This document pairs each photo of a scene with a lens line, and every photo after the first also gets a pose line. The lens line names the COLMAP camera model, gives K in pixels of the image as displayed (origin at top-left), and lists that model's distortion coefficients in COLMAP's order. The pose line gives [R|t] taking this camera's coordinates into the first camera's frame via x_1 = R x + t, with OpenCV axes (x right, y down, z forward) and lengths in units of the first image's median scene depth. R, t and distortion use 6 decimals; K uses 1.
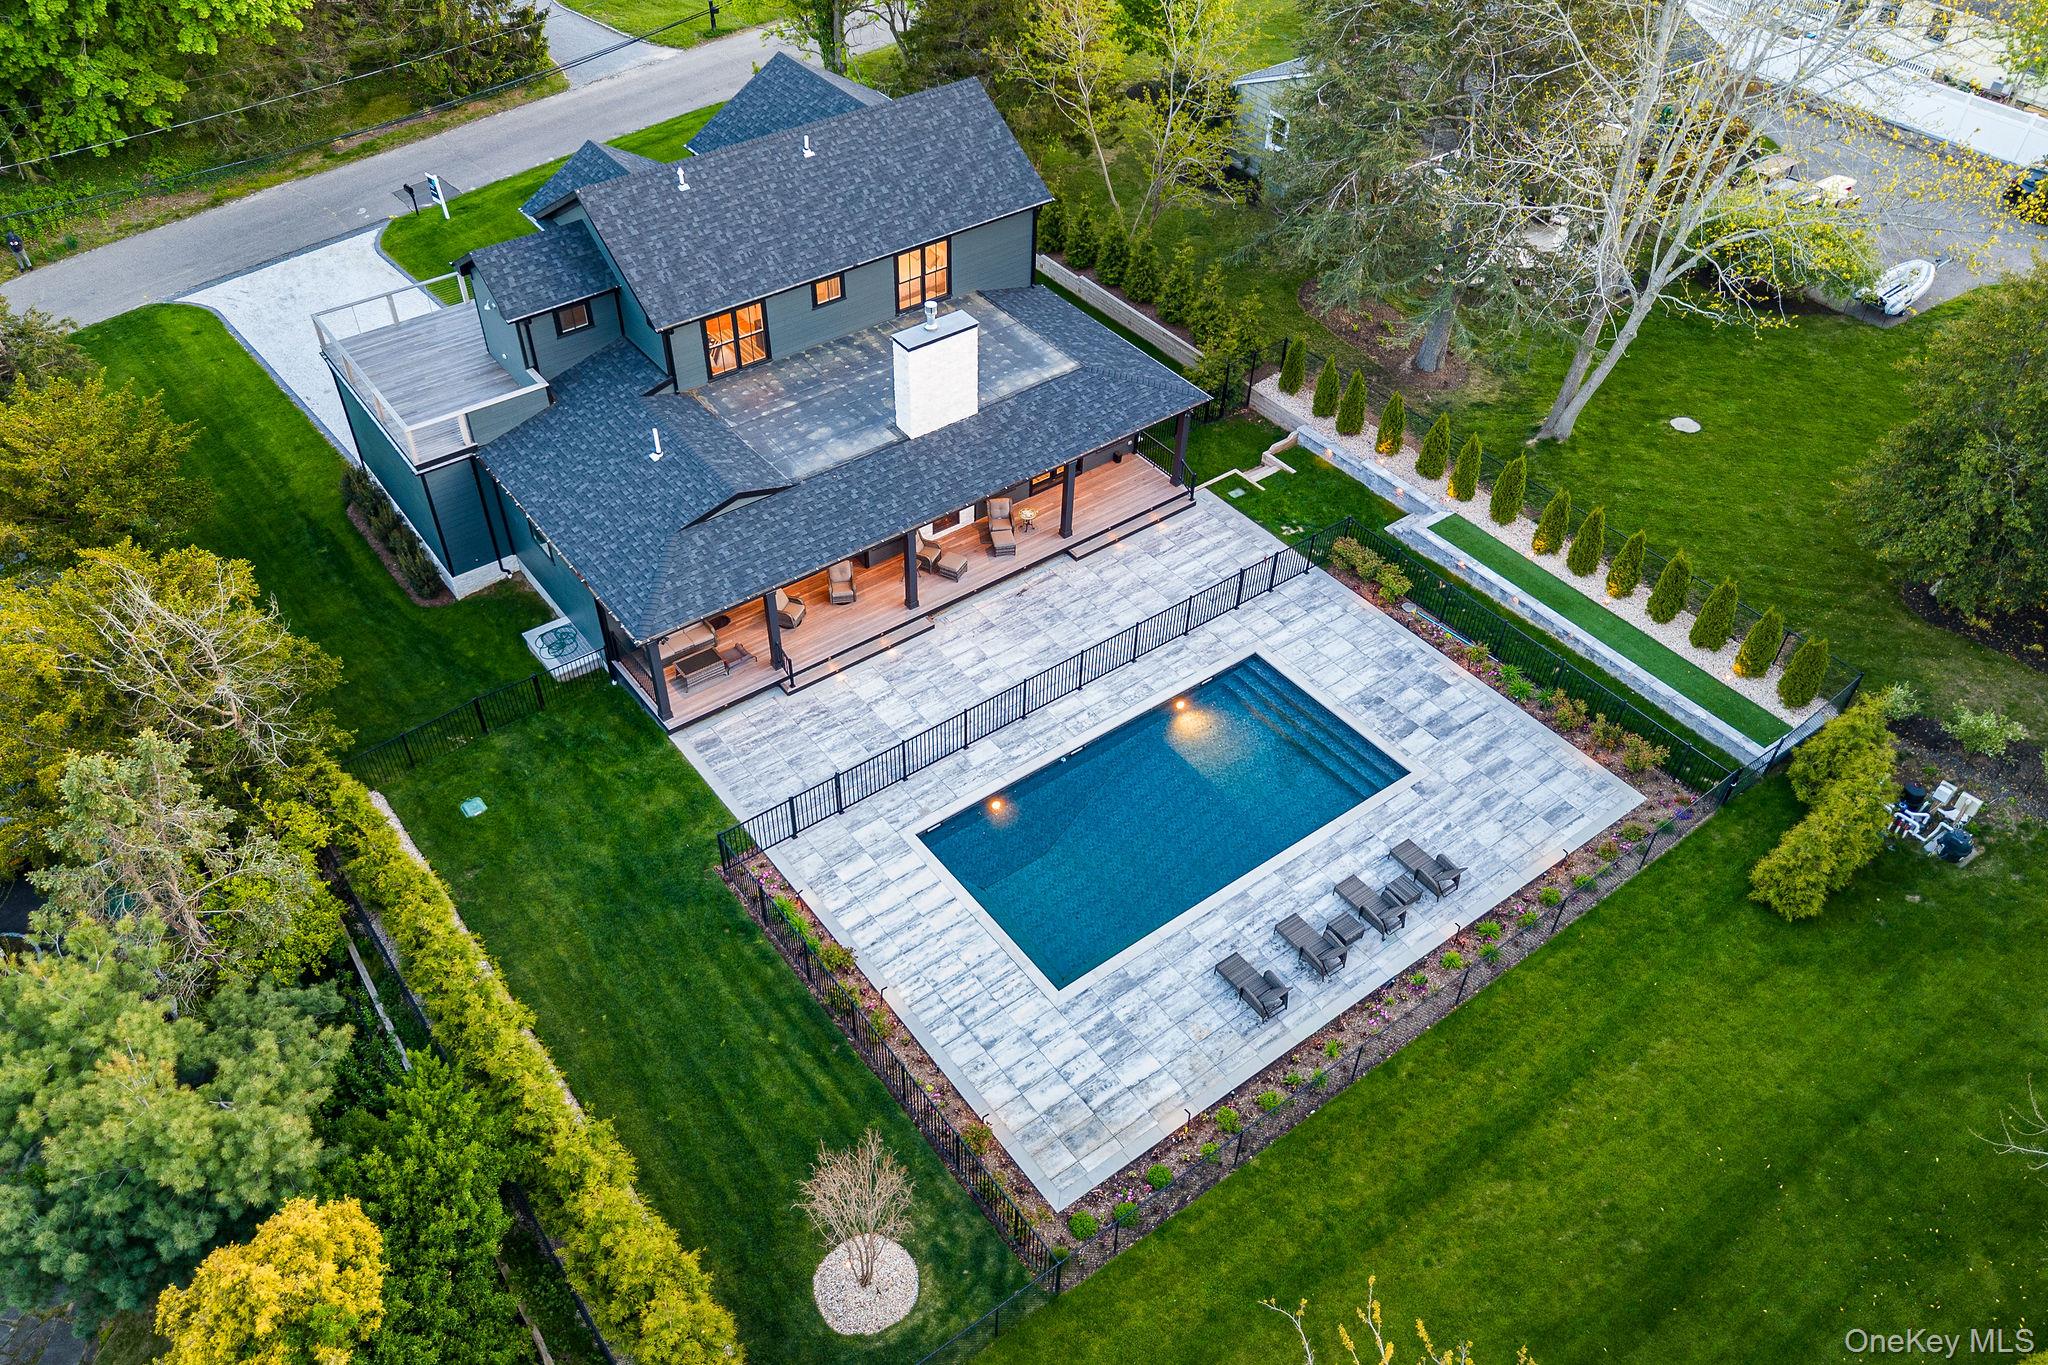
lens RADIAL K [[1541.8, 0, 1024.0], [0, 1541.8, 682.5], [0, 0, 1]] dist [0.007817, -0.006431]
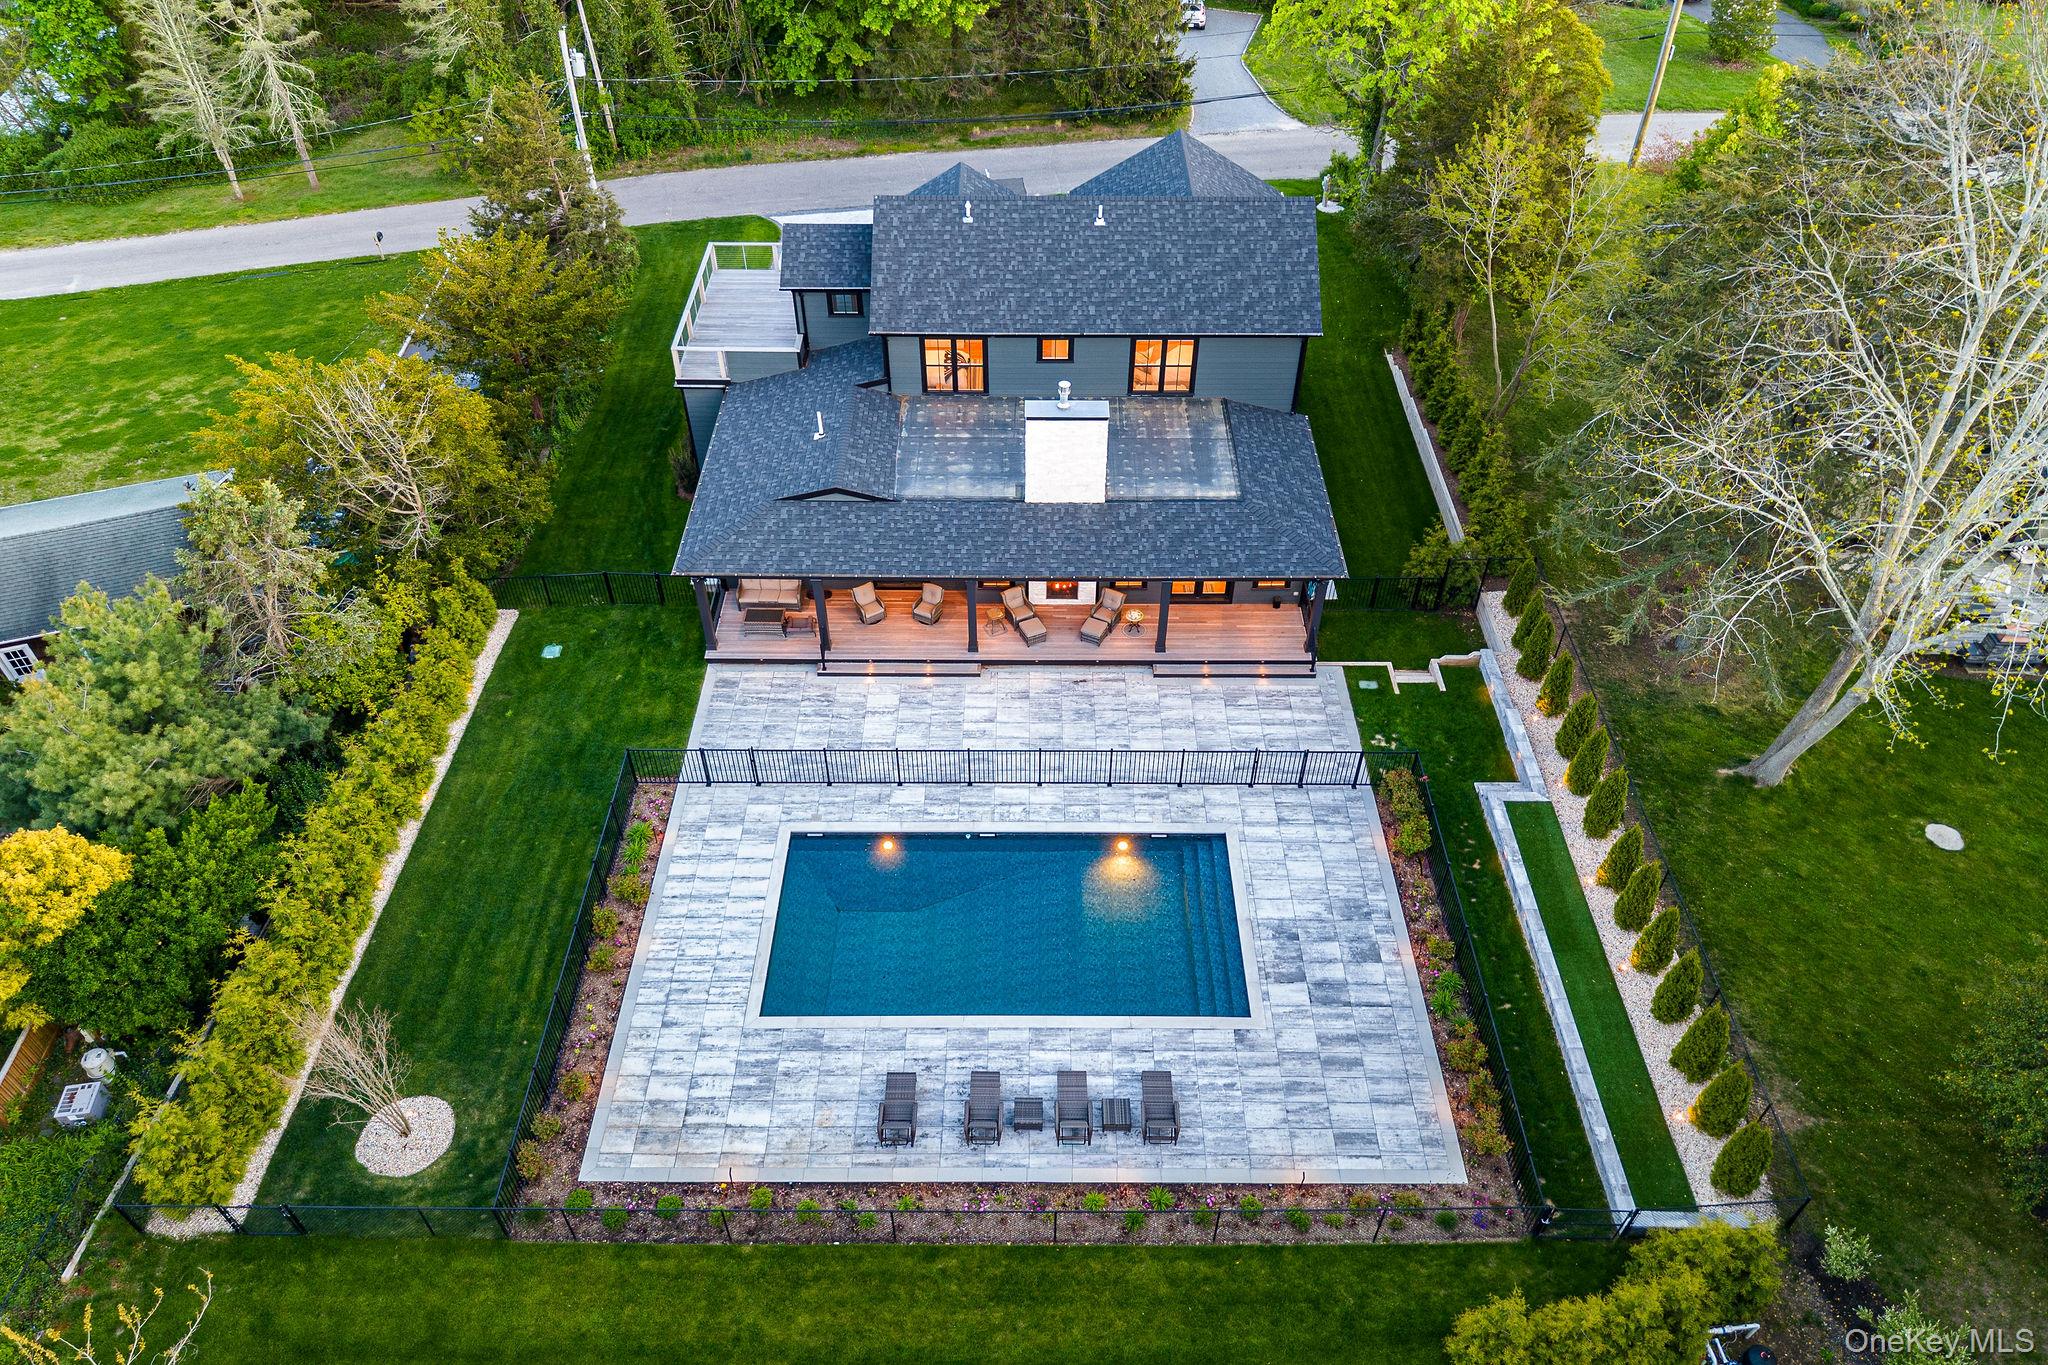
lens RADIAL K [[1414.7, 0, 1023.3], [0, 1414.7, 707.3], [0, 0, 1]] dist [0.009052, -0.000627]
pose [[0.801114, 0.407418, -0.438438, 0.405413], [-0.405411, 0.908284, 0.103255, -0.131096], [0.440294, 0.095028, 0.892811, 0.159674]]
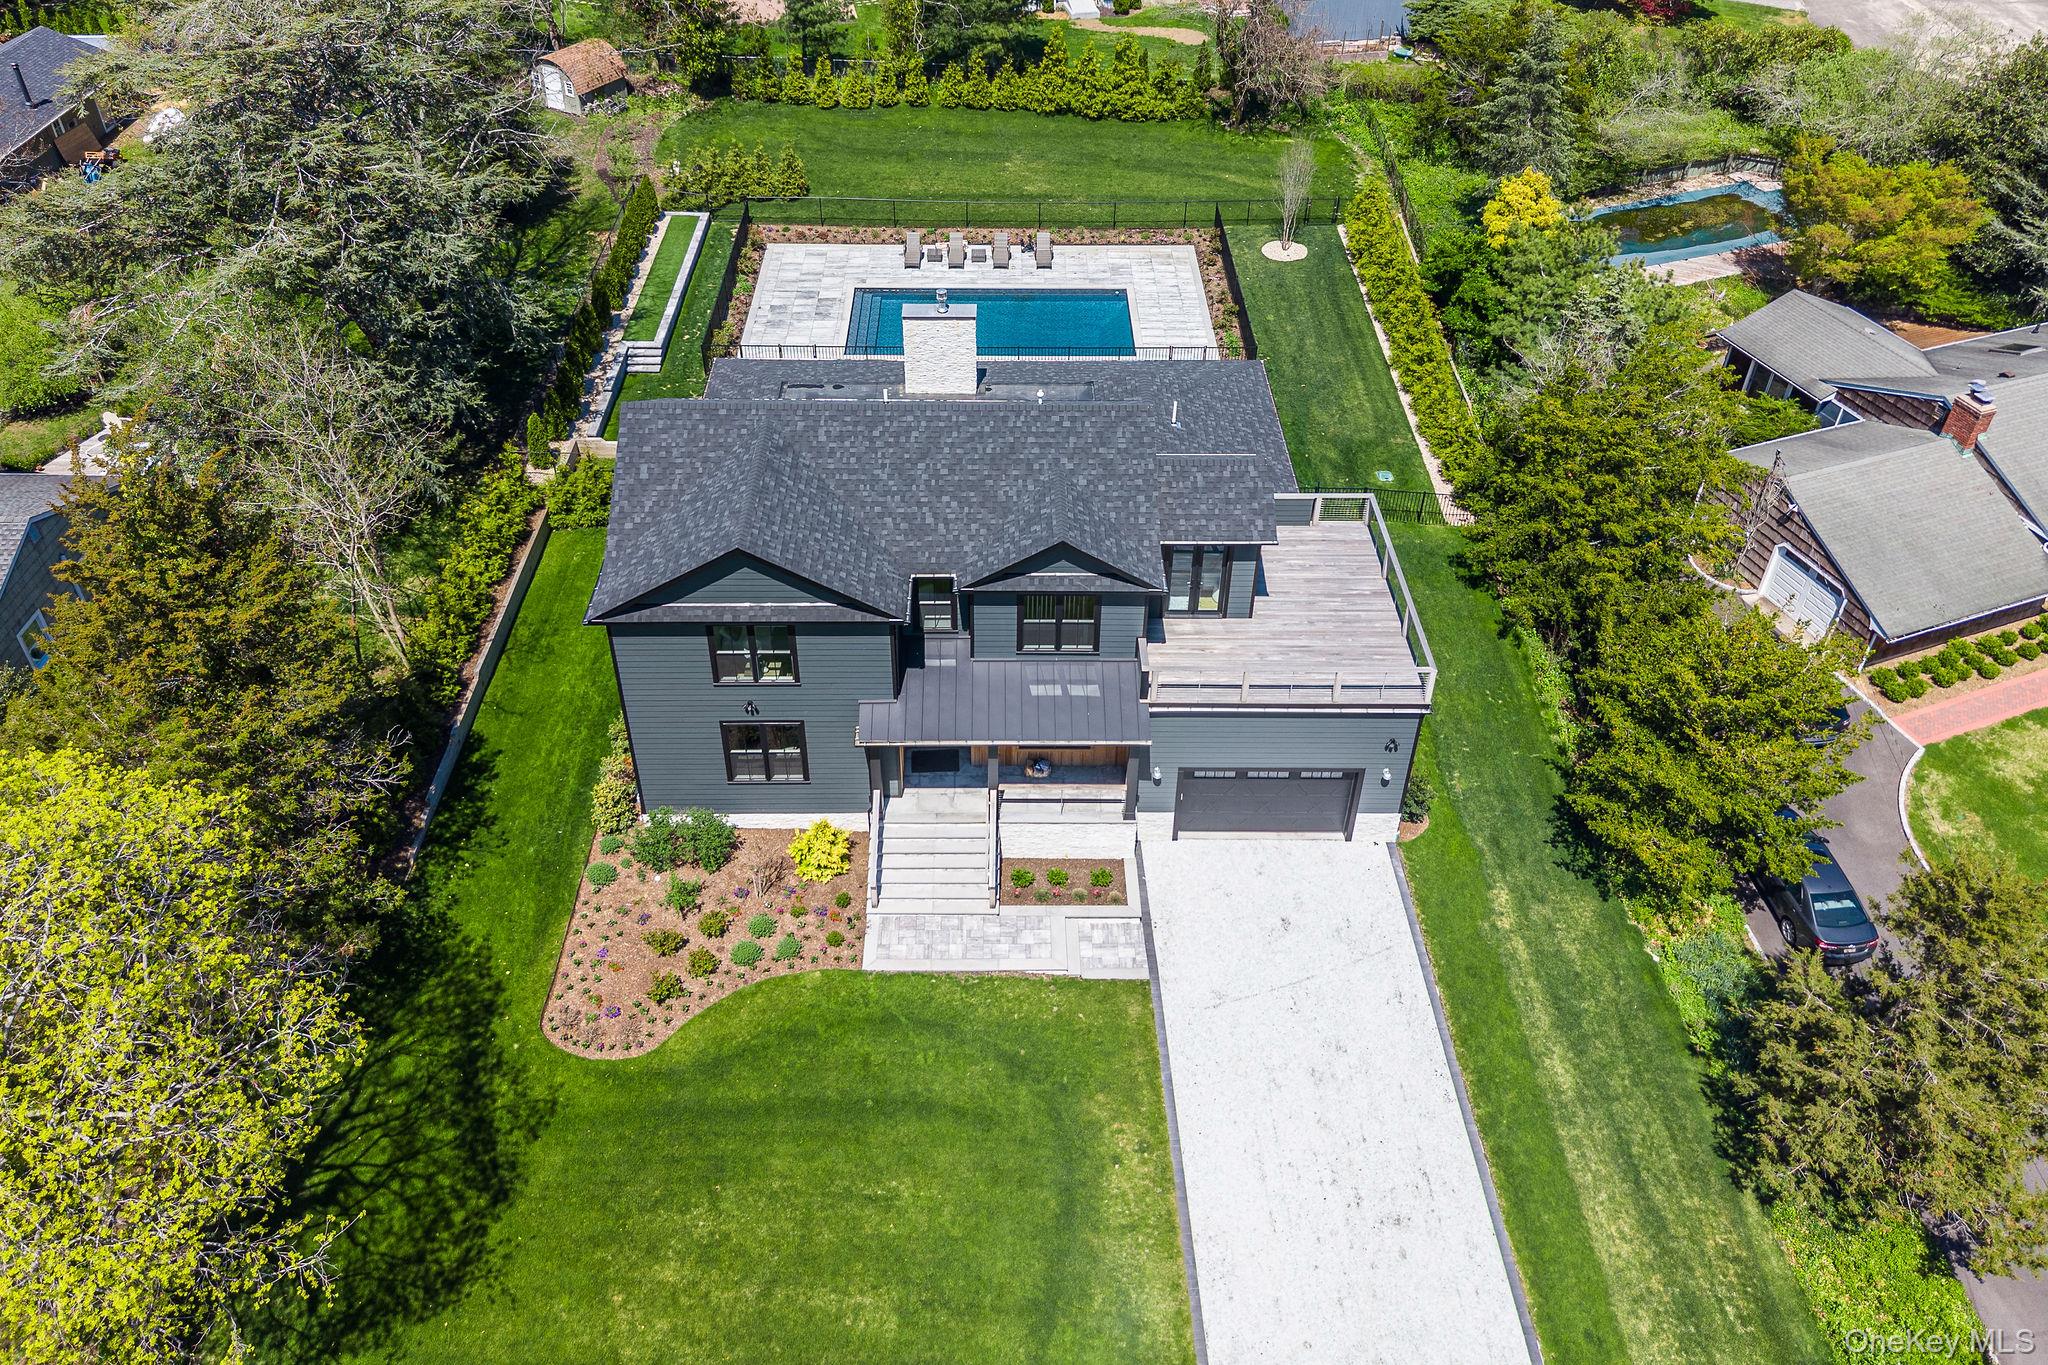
lens RADIAL K [[1414.7, 0, 1023.3], [0, 1414.7, 707.3], [0, 0, 1]] dist [0.009052, -0.000627]
pose [[-0.809394, -0.417915, 0.412588, -0.656123], [0.377905, 0.167124, 0.910636, -1.093711], [-0.449521, 0.892982, 0.022663, 1.192434]]
